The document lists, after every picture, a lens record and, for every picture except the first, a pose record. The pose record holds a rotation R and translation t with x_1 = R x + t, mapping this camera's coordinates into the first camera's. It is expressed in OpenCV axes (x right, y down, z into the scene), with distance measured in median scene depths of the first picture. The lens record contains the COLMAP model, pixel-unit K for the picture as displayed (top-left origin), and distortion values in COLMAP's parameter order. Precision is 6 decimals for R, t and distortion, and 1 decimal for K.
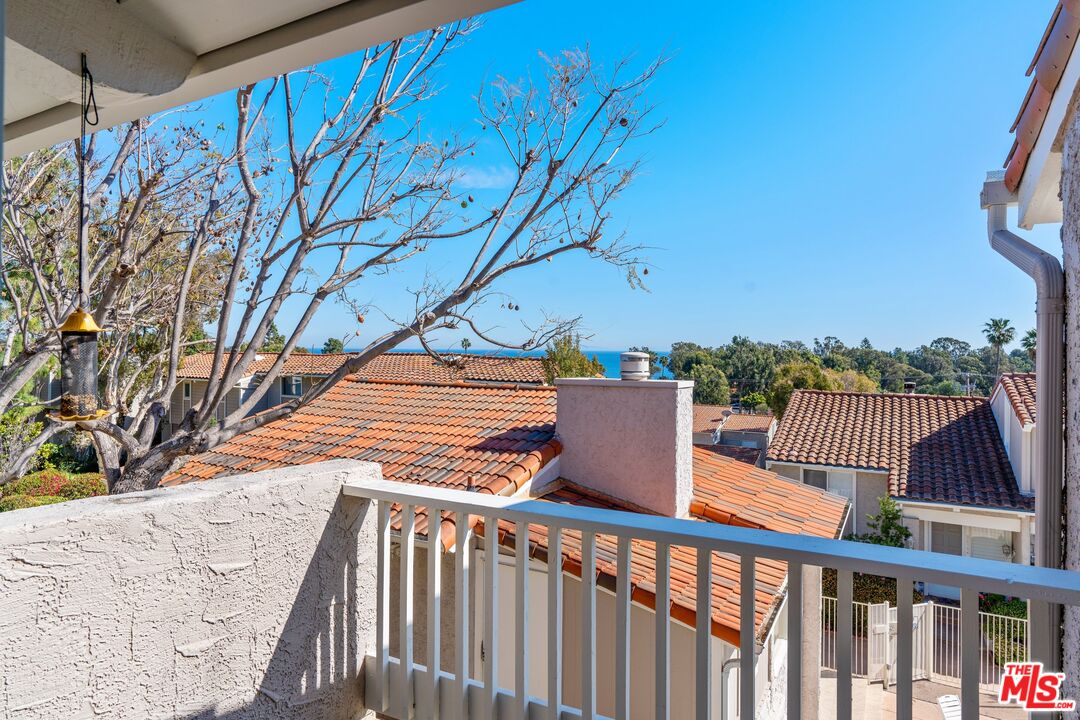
lens RADIAL K [[481.1, 0, 534.6], [0, 481.1, 354.7], [0, 0, 1]] dist [-0.005570, 0.000404]
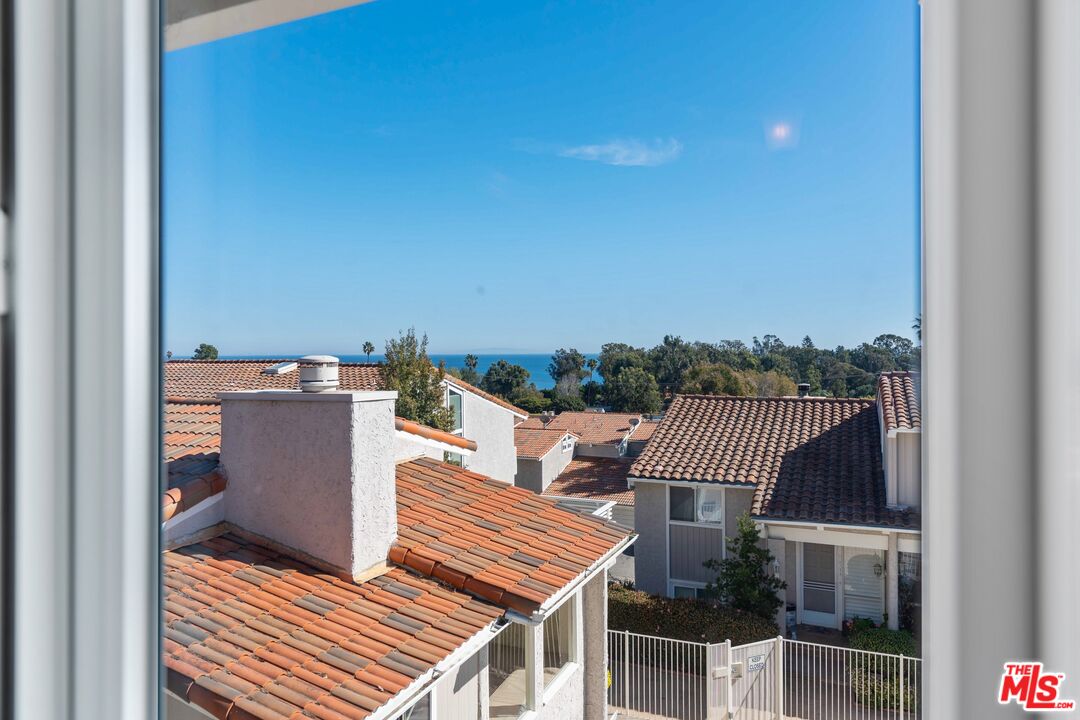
lens RADIAL K [[523.9, 0, 540.0], [0, 523.9, 360.0], [0, 0, 1]] dist [-0.013803, -0.000467]
pose [[0.996834, -0.015773, 0.077927, 0.270126], [0.015602, 0.999874, 0.002798, 0.002849], [-0.077962, -0.001573, 0.996955, 0.075300]]
